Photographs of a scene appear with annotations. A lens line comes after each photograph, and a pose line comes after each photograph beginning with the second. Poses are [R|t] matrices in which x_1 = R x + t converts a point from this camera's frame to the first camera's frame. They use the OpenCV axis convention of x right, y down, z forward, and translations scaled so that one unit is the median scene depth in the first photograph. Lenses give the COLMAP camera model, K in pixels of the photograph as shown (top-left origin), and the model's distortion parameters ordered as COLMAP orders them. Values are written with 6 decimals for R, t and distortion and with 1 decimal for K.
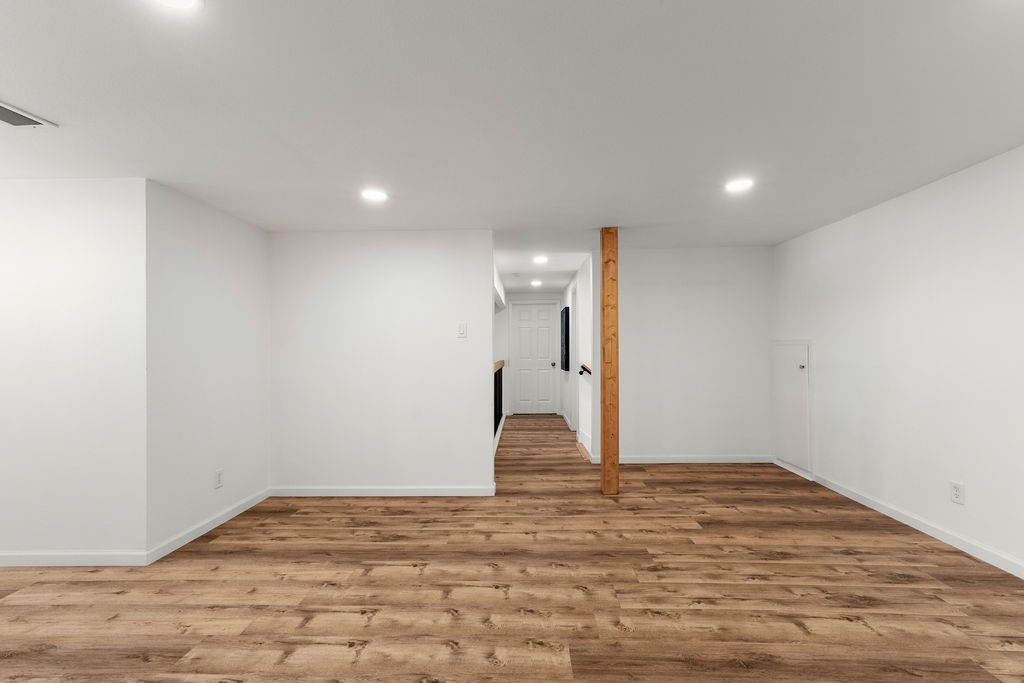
lens RADIAL K [[439.5, 0, 484.2], [0, 439.5, 344.5], [0, 0, 1]] dist [0.003847, 0.001492]
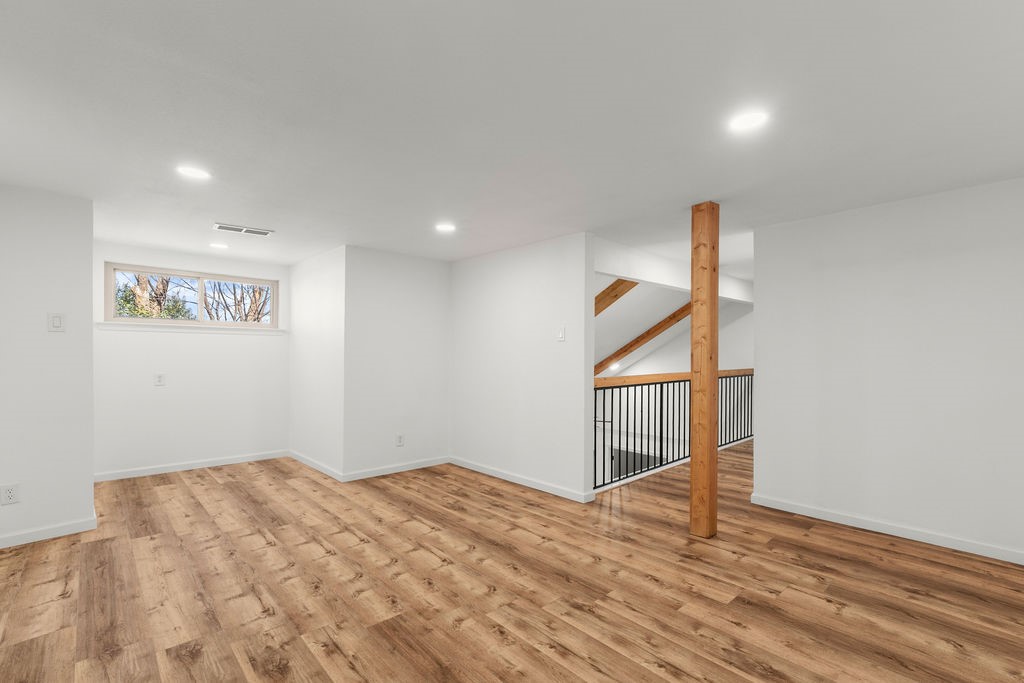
lens RADIAL K [[439.5, 0, 515.1], [0, 439.5, 351.6], [0, 0, 1]] dist [0.003847, 0.001492]
pose [[0.725817, 0.010678, -0.687805, 0.739034], [-0.004881, 0.999934, 0.010373, -0.004779], [0.687871, -0.004172, 0.725821, 0.231674]]
